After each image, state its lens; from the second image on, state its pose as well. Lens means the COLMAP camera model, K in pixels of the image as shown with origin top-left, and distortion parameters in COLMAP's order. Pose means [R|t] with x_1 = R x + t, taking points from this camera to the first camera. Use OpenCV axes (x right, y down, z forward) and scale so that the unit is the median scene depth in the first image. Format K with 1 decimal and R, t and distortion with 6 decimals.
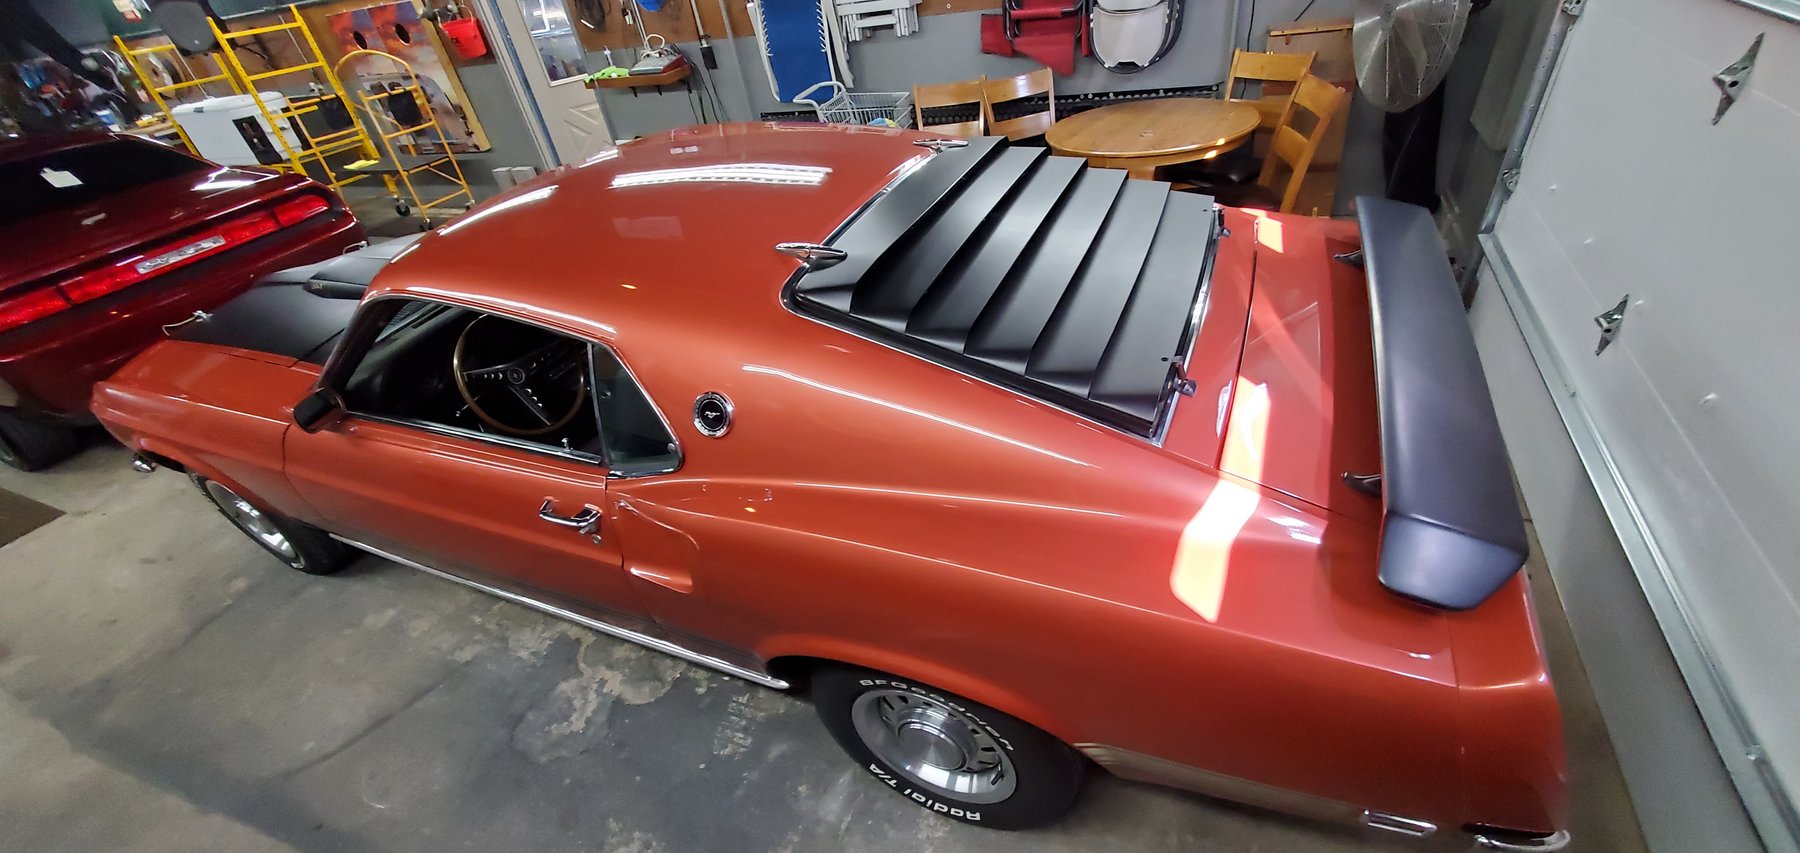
lens RADIAL K [[722.1, 0, 903.7], [0, 722.1, 434.1], [0, 0, 1]] dist [0.004751, -0.000298]
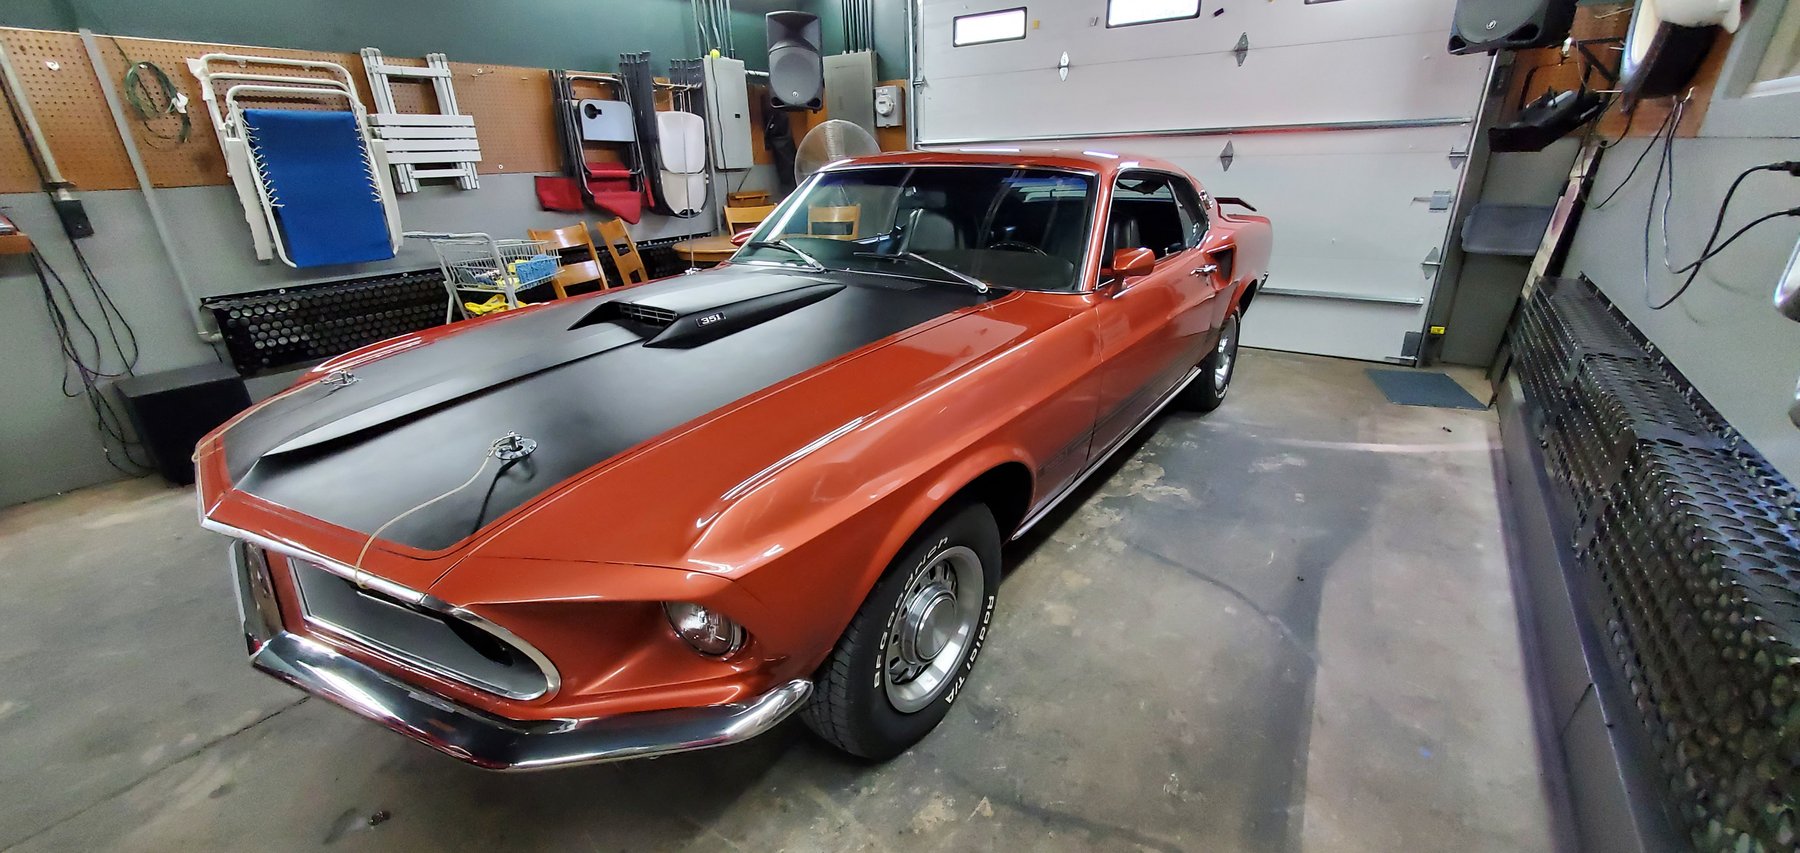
lens RADIAL K [[722.1, 0, 901.0], [0, 722.1, 432.1], [0, 0, 1]] dist [0.004751, -0.000298]
pose [[0.197287, -0.228418, 0.953364, -0.872591], [0.575335, 0.814374, 0.076059, -0.046754], [-0.793768, 0.533498, 0.292082, 0.460638]]
